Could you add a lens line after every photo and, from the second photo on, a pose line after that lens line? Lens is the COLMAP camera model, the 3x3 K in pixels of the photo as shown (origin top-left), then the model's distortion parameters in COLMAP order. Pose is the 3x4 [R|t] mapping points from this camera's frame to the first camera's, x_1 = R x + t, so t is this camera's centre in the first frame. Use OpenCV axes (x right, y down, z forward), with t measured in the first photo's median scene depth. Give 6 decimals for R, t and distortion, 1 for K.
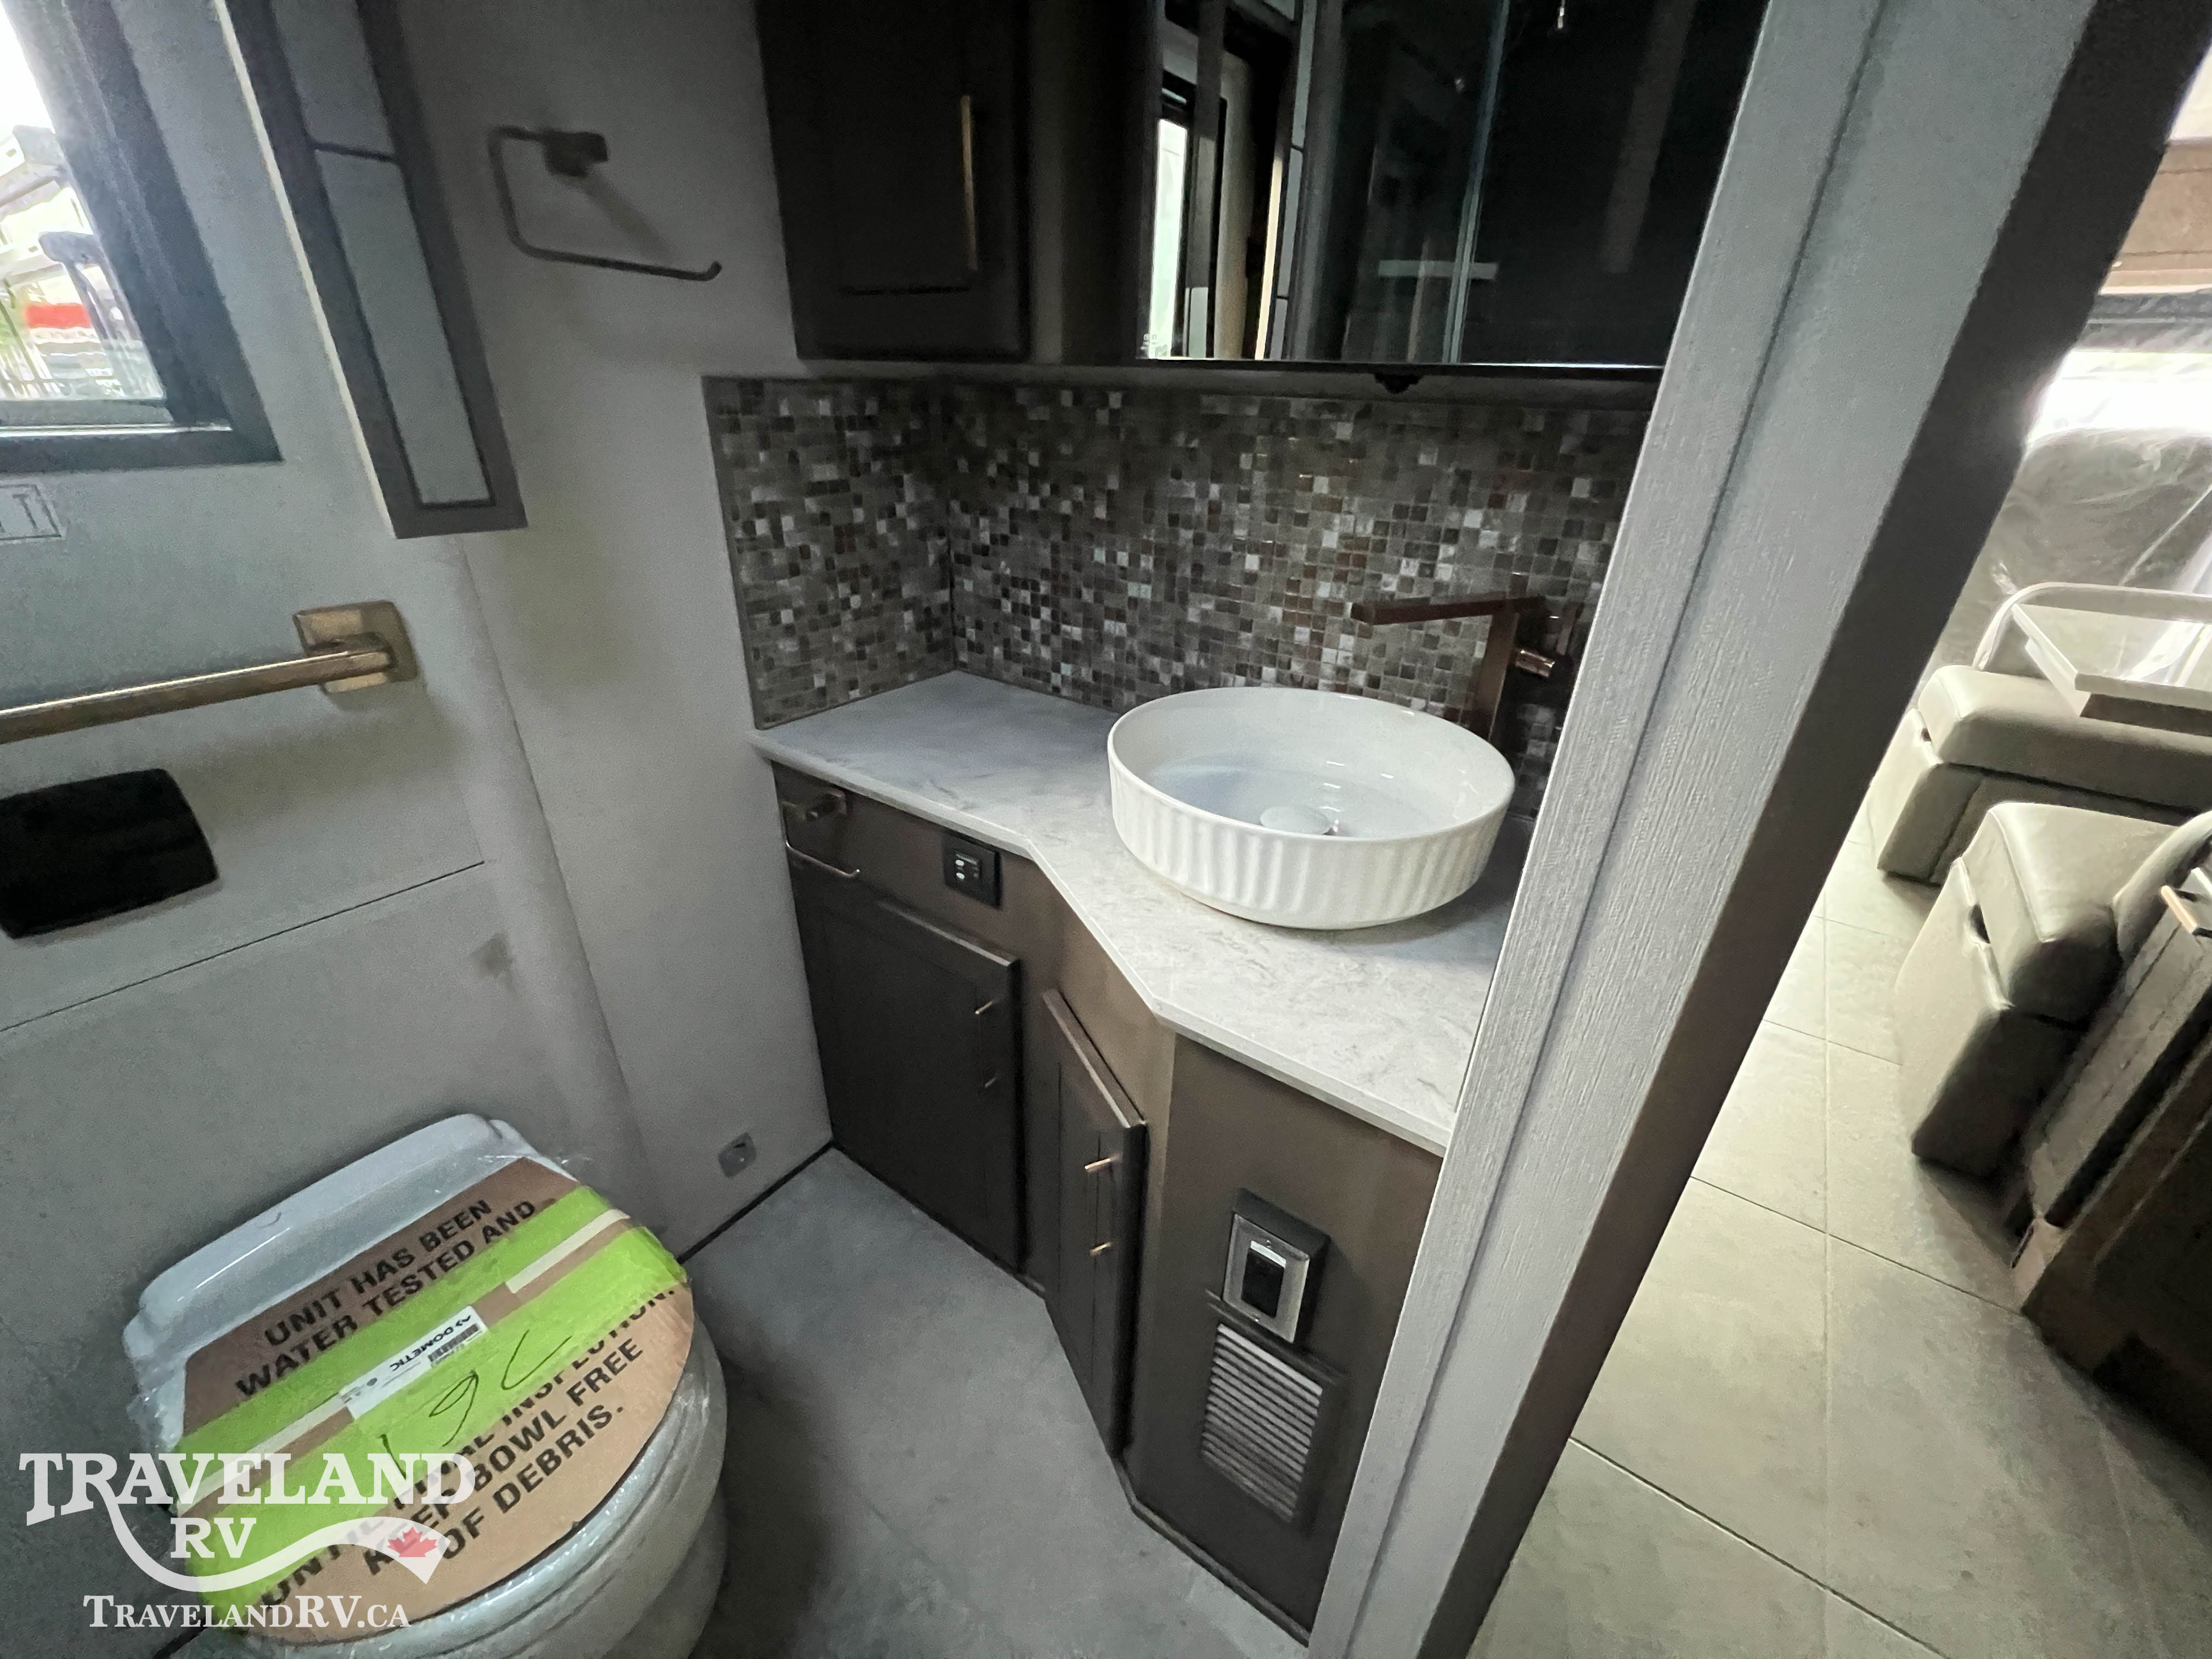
lens RADIAL K [[885.7, 0, 1101.3], [0, 885.7, 824.1], [0, 0, 1]] dist [-0.001111, -0.000274]
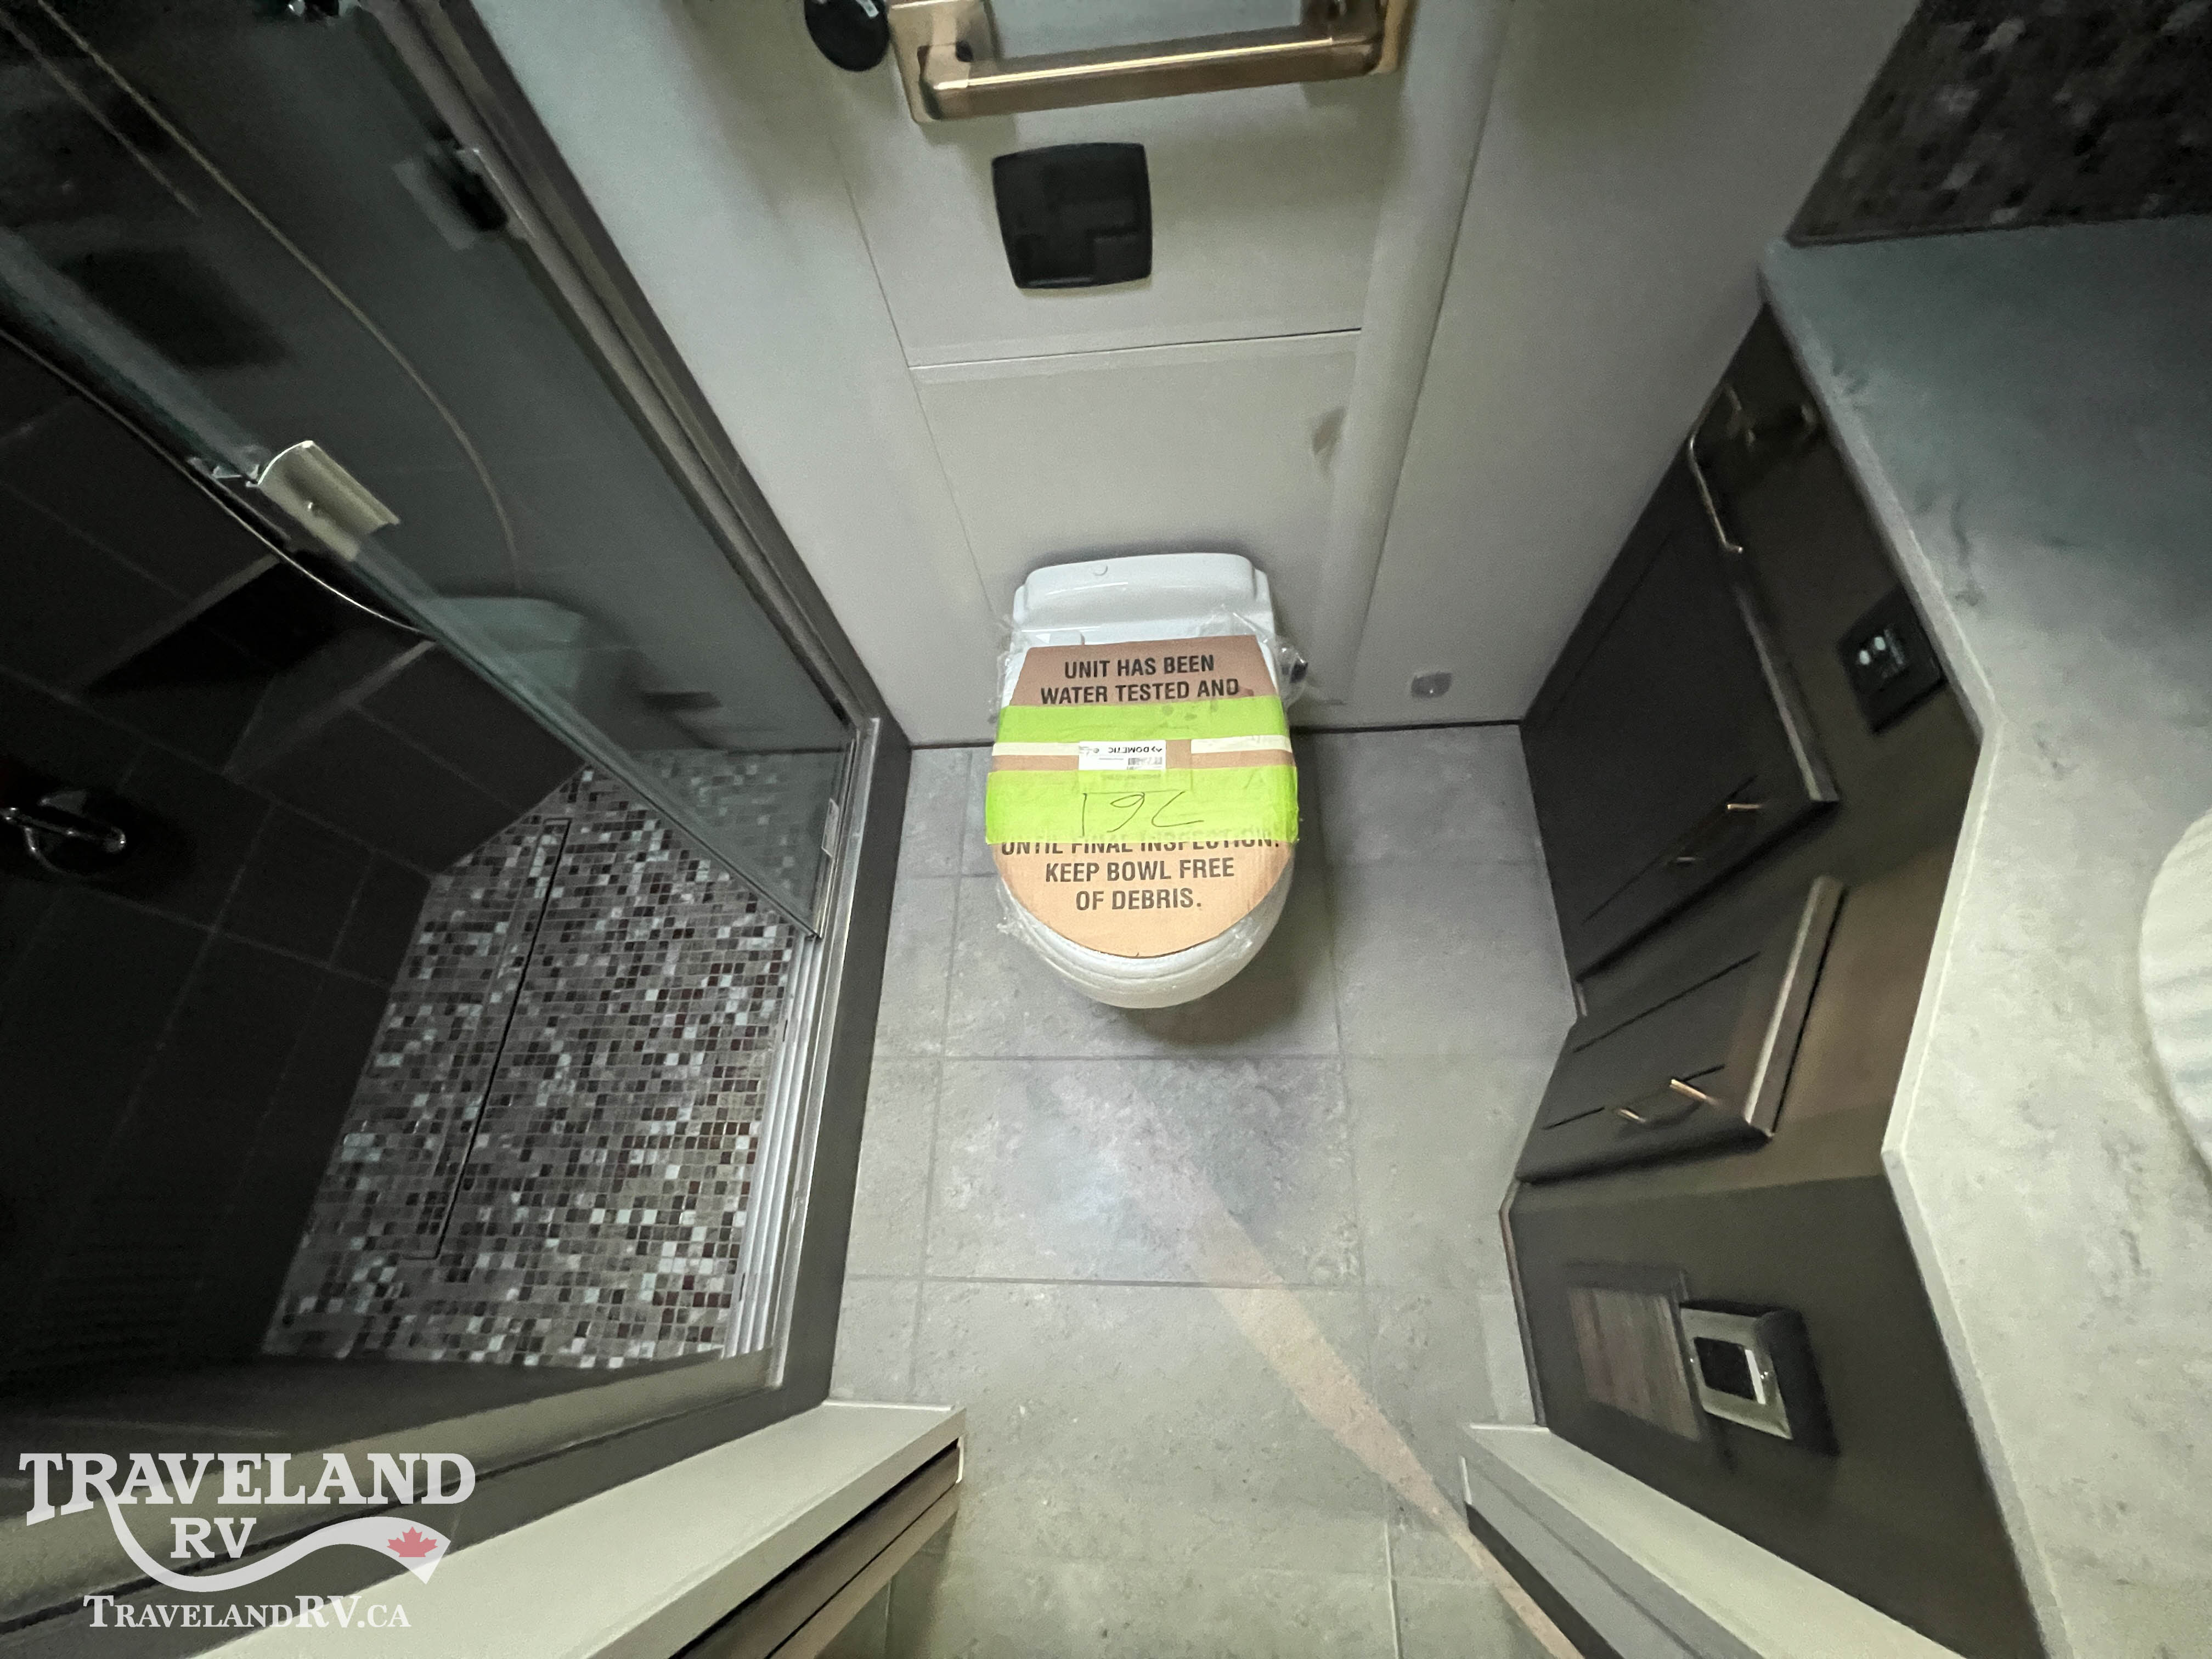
lens RADIAL K [[885.7, 0, 1102.1], [0, 885.7, 829.6], [0, 0, 1]] dist [-0.001111, -0.000274]
pose [[0.565171, 0.705235, -0.428048, -0.109729], [-0.262597, 0.645663, 0.717050, -0.185580], [0.782064, -0.292852, 0.550103, 0.160205]]
